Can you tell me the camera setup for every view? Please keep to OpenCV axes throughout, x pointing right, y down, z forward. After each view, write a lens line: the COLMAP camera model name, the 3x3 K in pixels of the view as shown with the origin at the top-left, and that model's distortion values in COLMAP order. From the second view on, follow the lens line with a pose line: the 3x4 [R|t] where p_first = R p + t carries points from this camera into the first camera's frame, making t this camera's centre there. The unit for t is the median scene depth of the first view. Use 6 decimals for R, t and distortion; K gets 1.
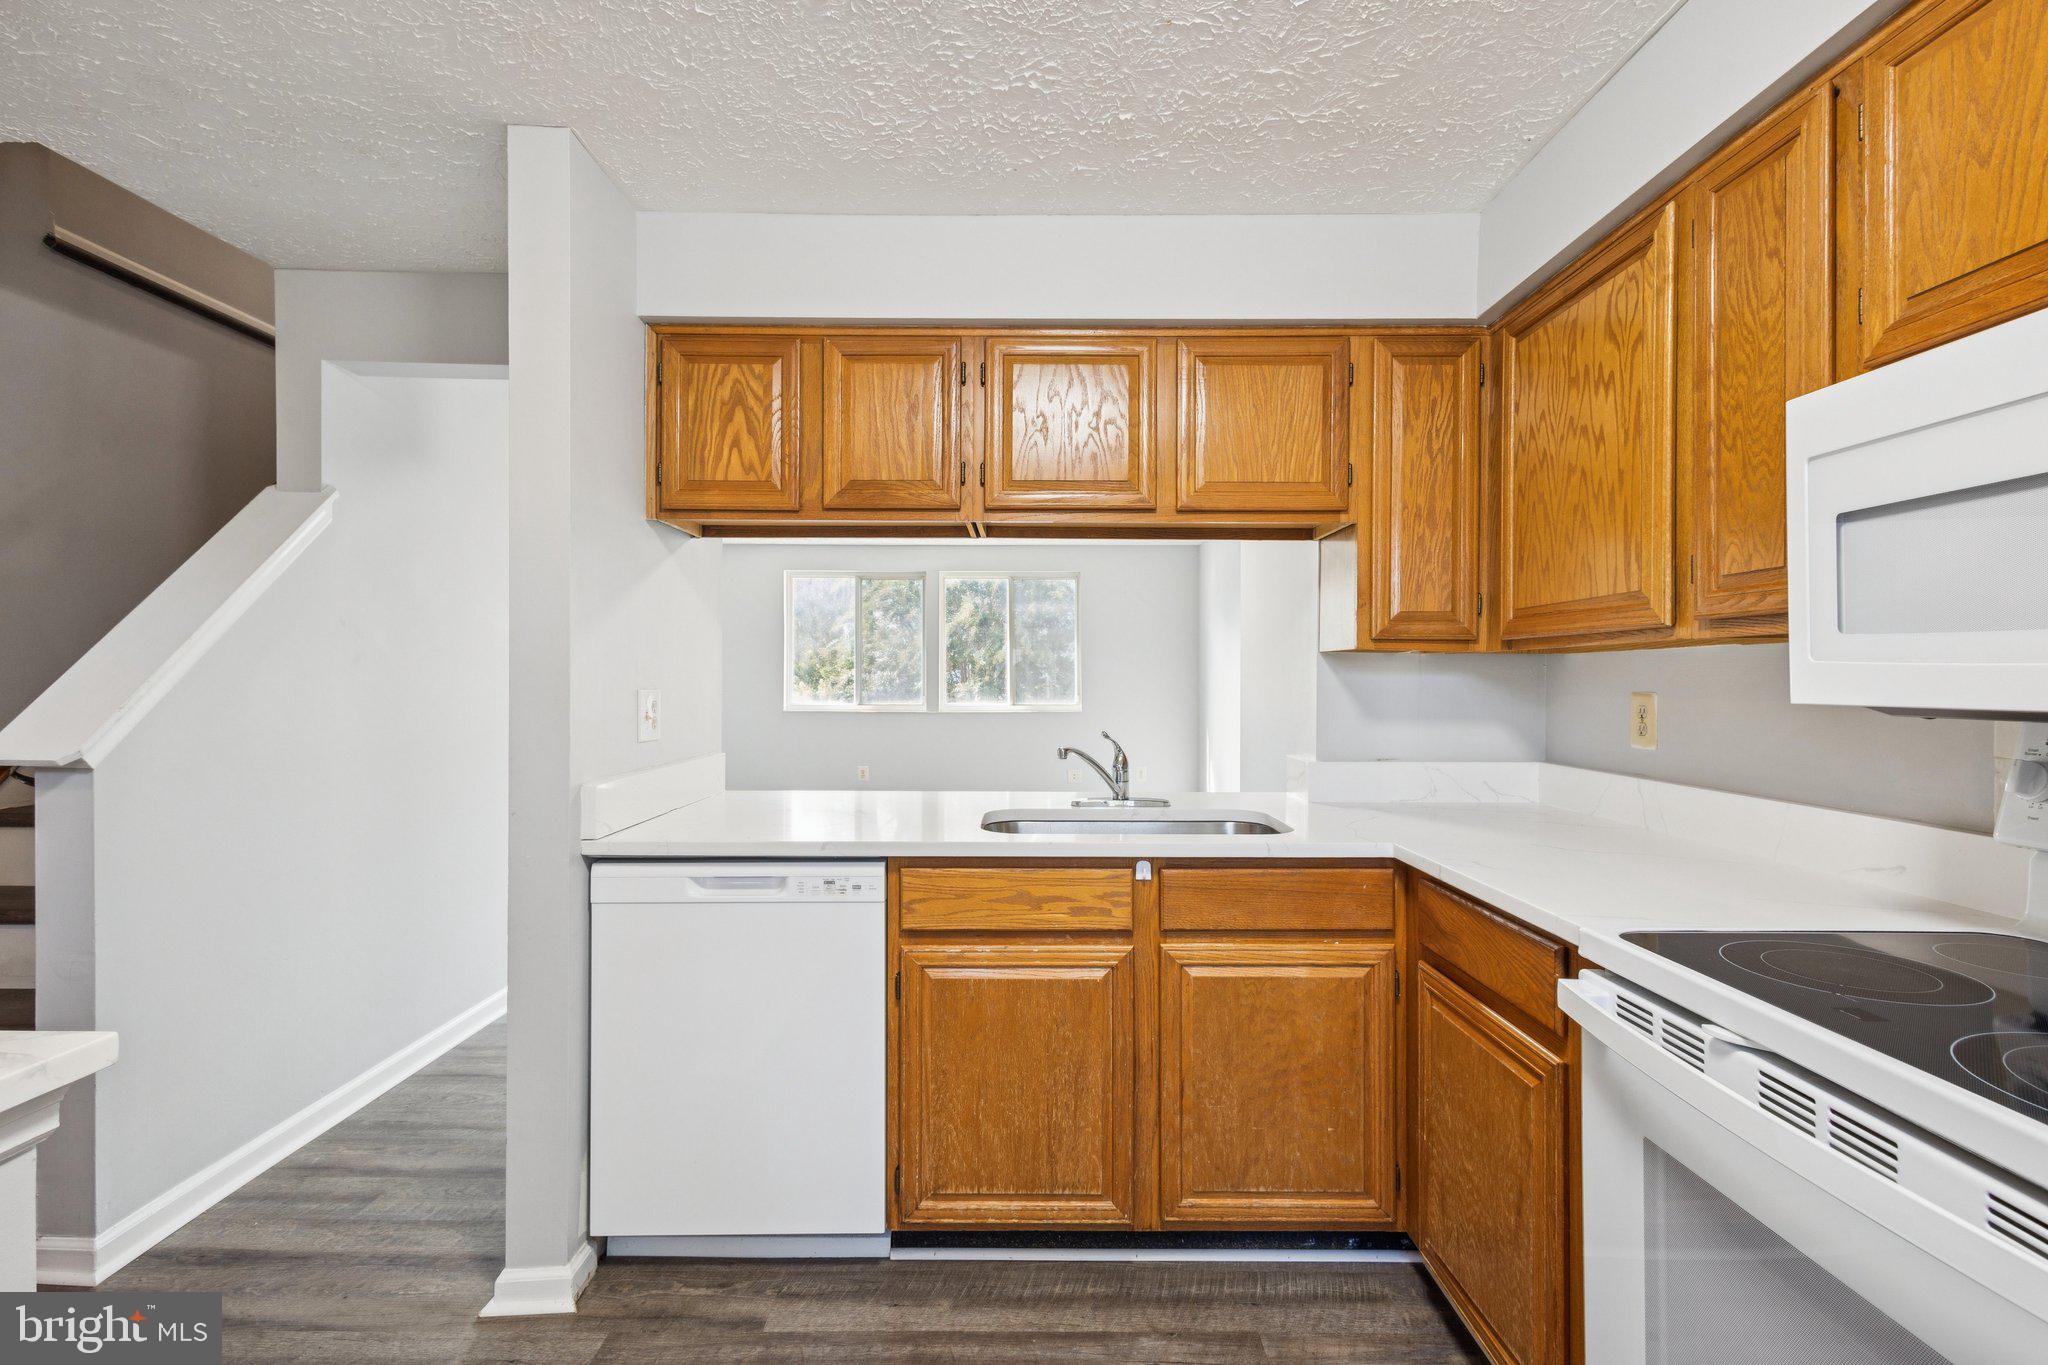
lens RADIAL K [[941.8, 0, 1025.6], [0, 941.8, 676.3], [0, 0, 1]] dist [0.014090, -0.003435]
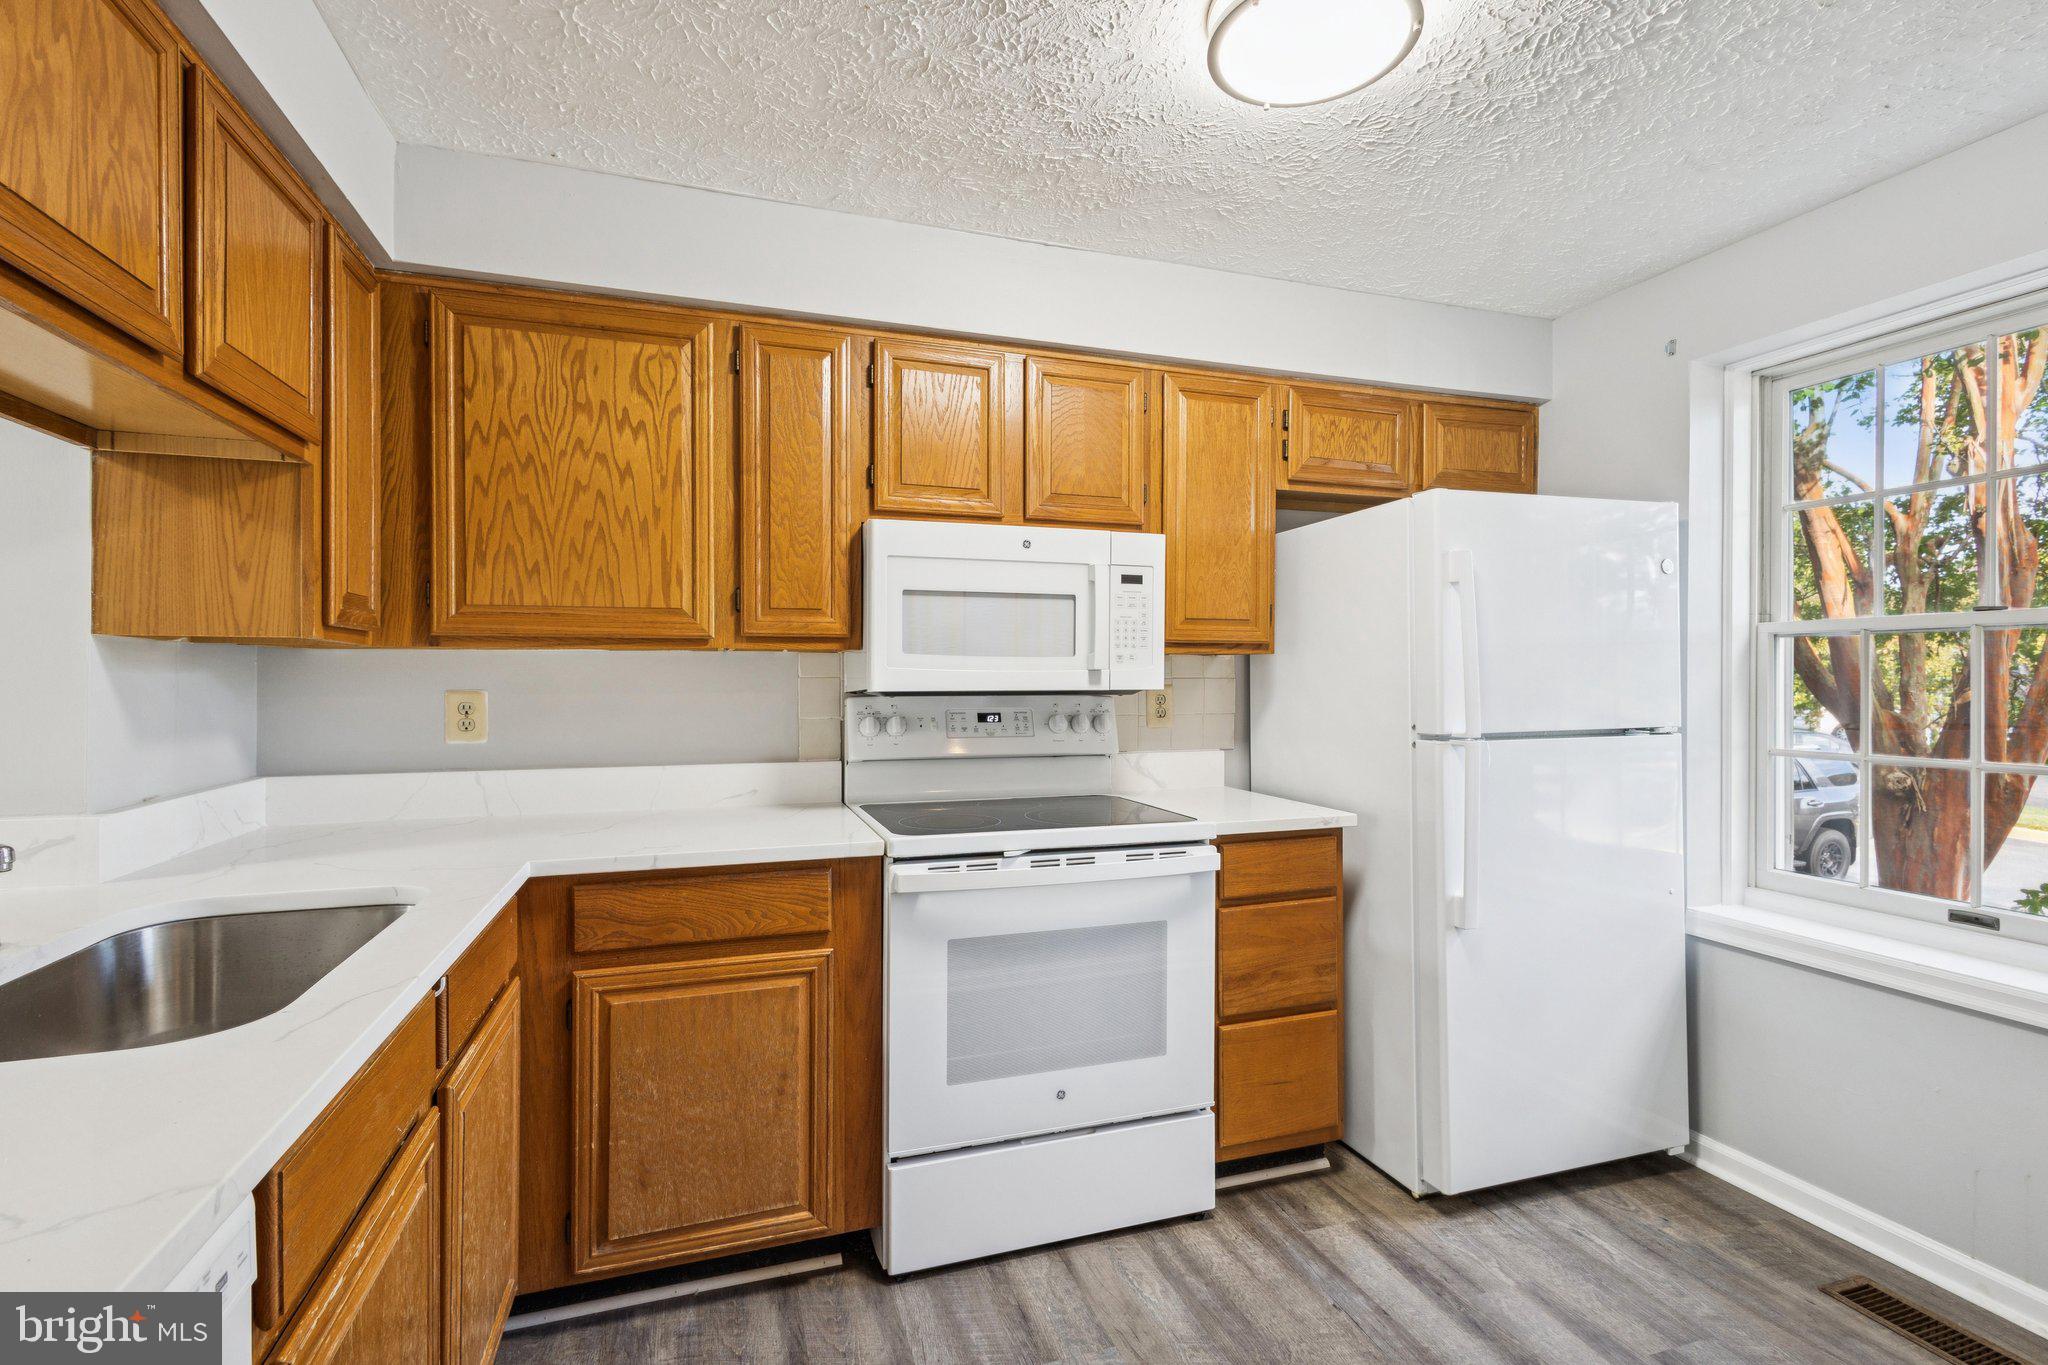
lens RADIAL K [[941.8, 0, 1026.4], [0, 941.8, 676.3], [0, 0, 1]] dist [0.014090, -0.003435]
pose [[-0.311678, -0.006981, 0.950162, -0.654894], [-0.002231, 0.999976, 0.006615, -0.007629], [-0.950185, -0.000058, -0.311686, 0.888051]]
